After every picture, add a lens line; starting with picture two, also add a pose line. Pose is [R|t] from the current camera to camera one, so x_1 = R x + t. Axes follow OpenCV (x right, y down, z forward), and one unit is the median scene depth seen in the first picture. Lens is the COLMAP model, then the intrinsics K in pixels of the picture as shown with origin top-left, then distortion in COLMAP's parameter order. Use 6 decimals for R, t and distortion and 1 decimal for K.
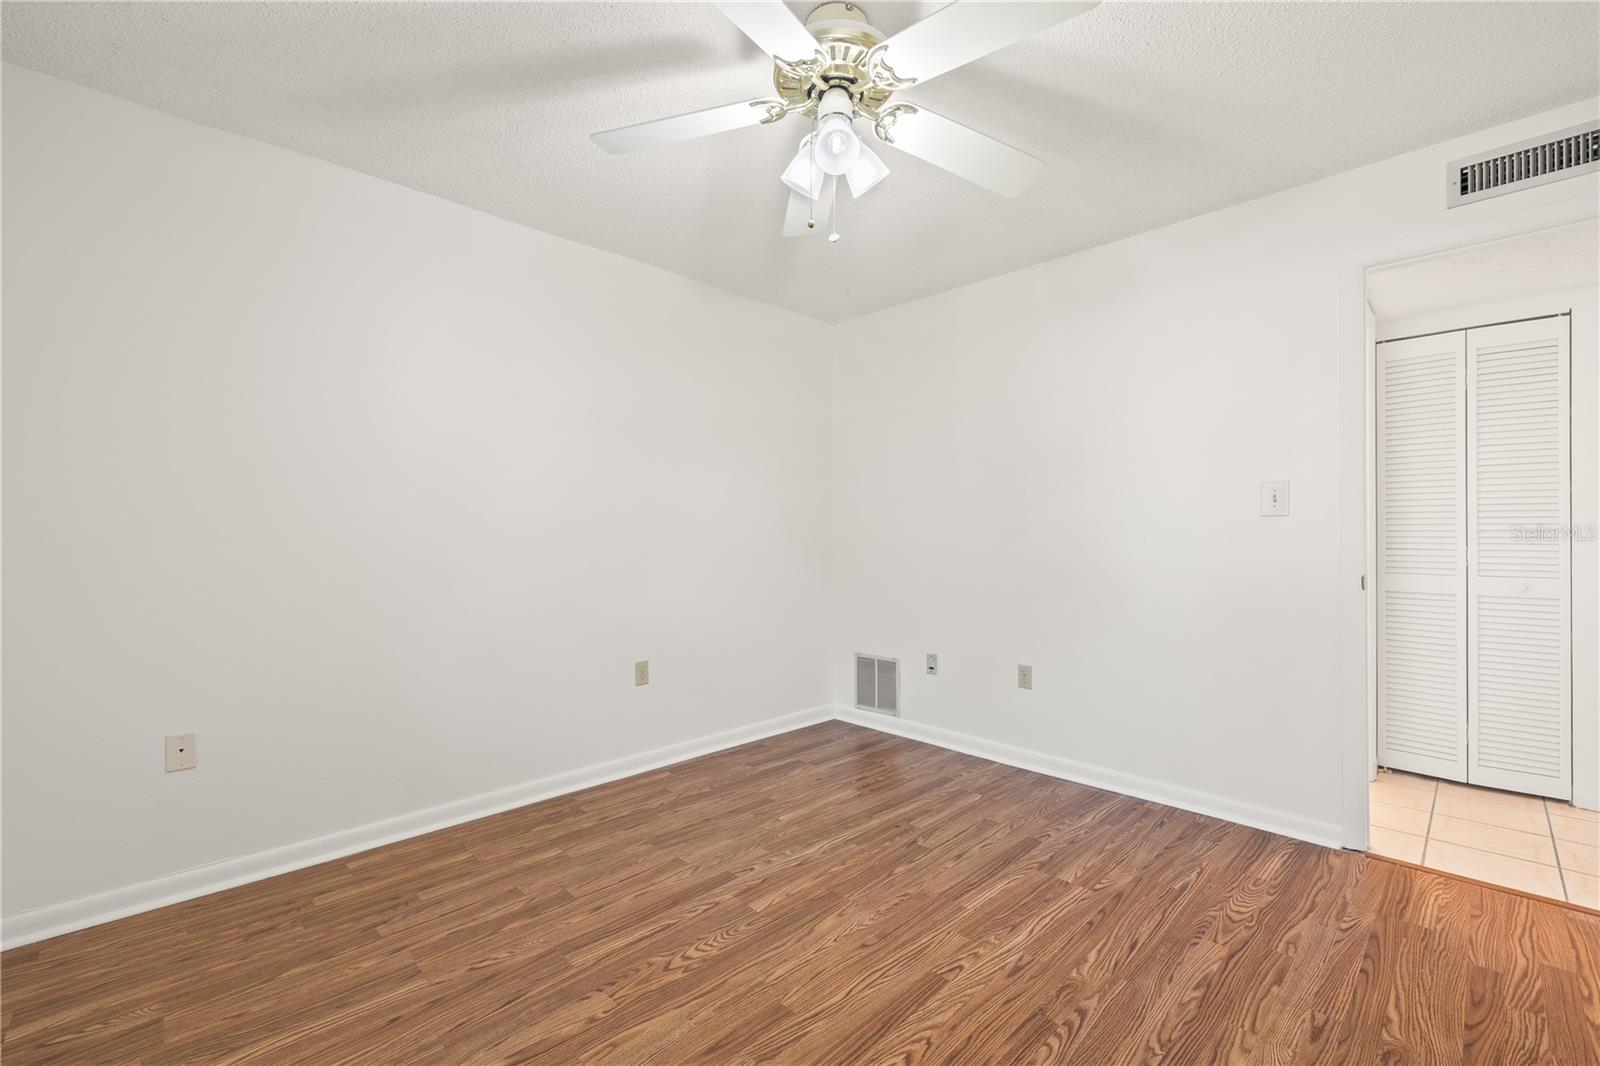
lens RADIAL K [[670.8, 0, 795.5], [0, 670.8, 521.8], [0, 0, 1]] dist [0.000716, 0.000034]
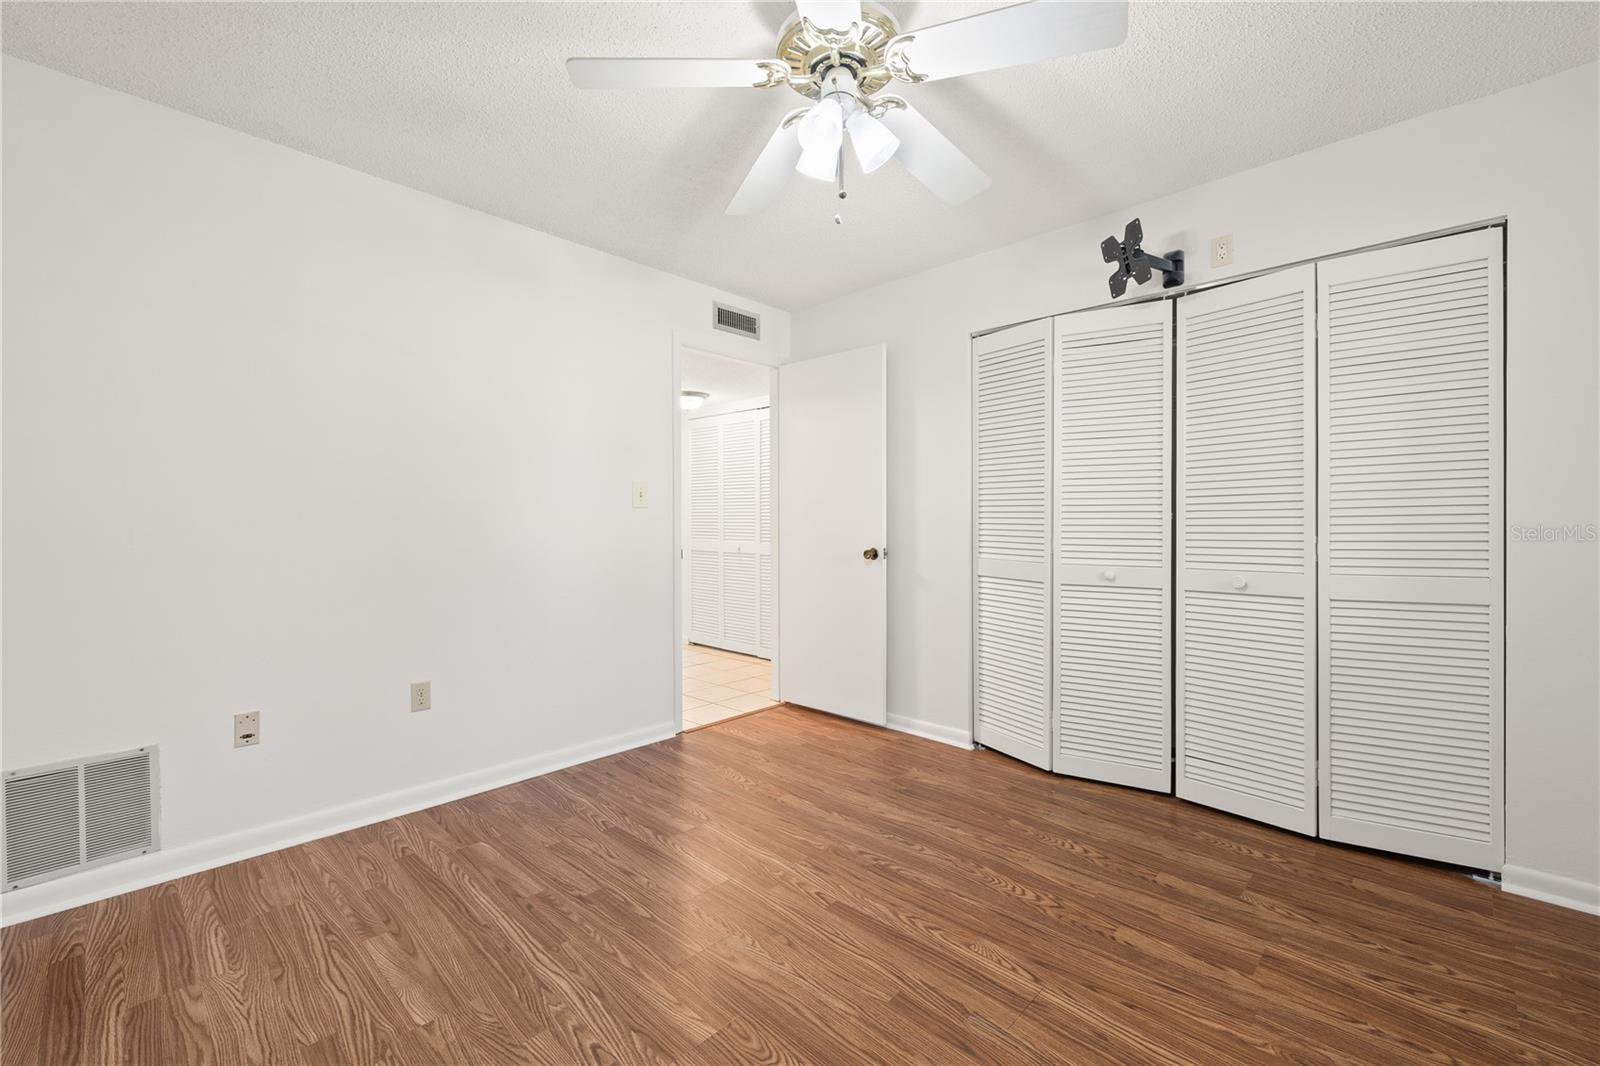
lens RADIAL K [[670.8, 0, 795.5], [0, 670.8, 521.8], [0, 0, 1]] dist [0.000716, 0.000034]
pose [[-0.035761, 0.002305, 0.999358, -0.744710], [-0.021369, 0.999767, -0.003070, 0.018368], [-0.999132, -0.021465, -0.035704, 0.886878]]
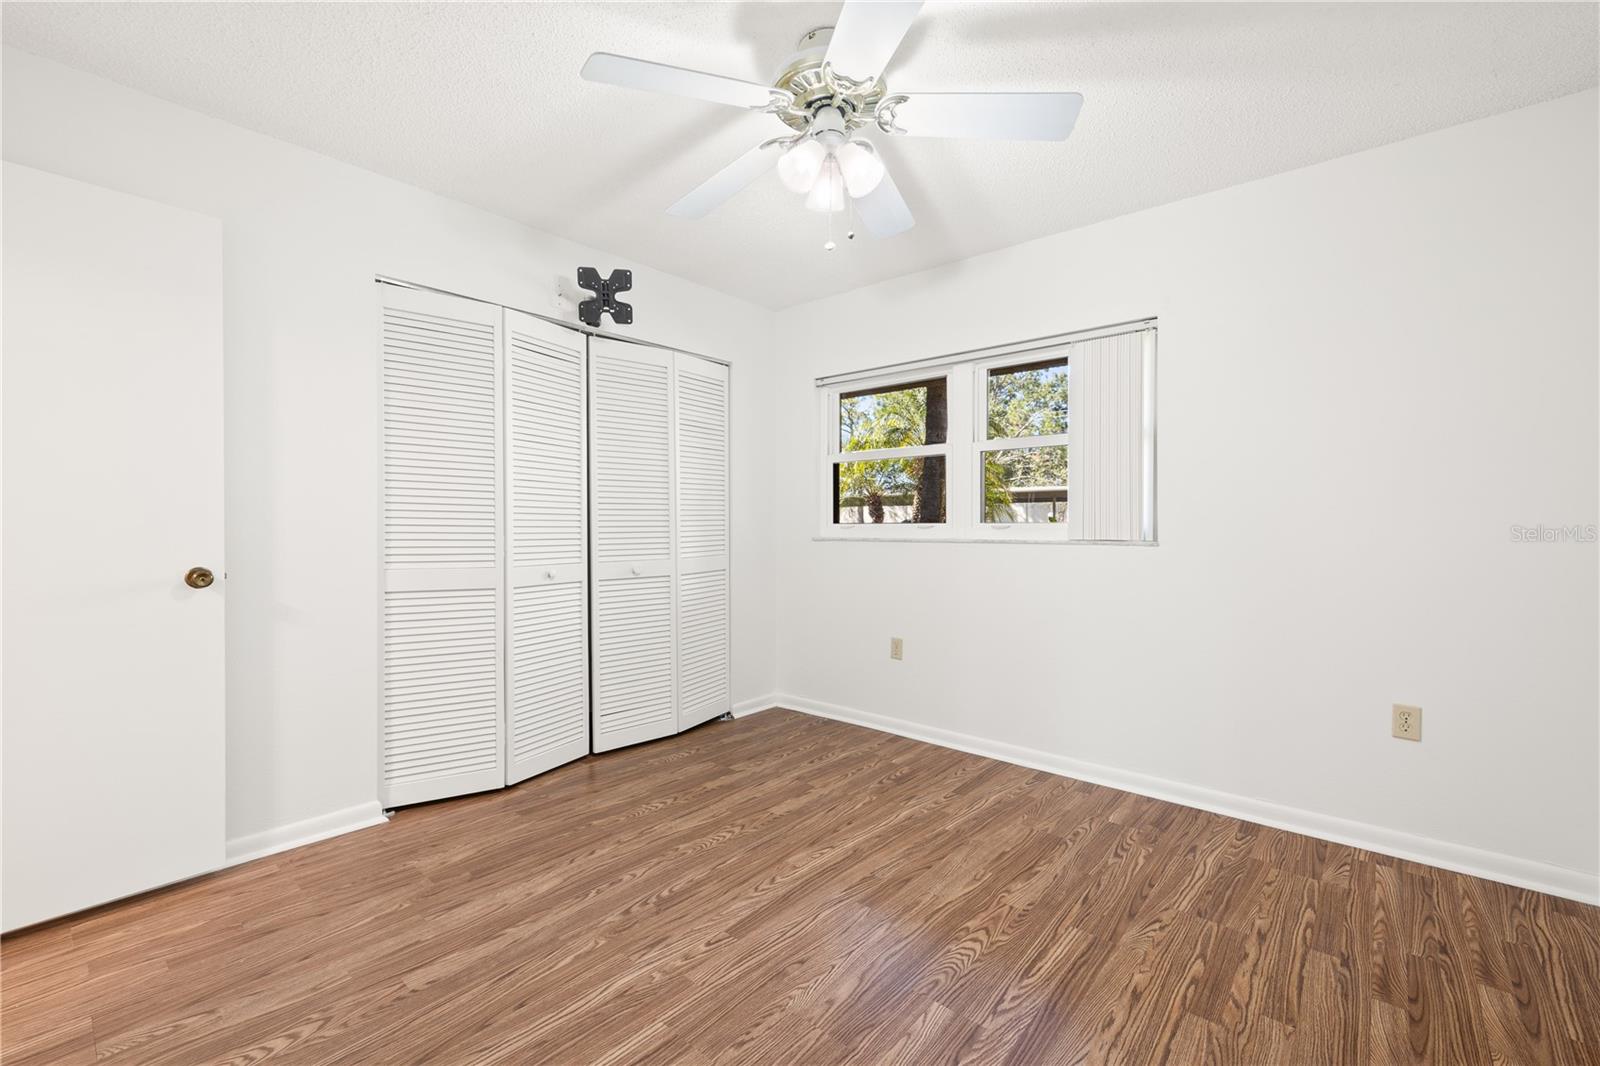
lens RADIAL K [[670.8, 0, 795.5], [0, 670.8, 521.8], [0, 0, 1]] dist [0.000716, 0.000034]
pose [[-0.996503, -0.000722, -0.083549, 0.161502], [0.001611, 0.999611, -0.027852, 0.037528], [0.083537, -0.027889, -0.996114, 1.662922]]
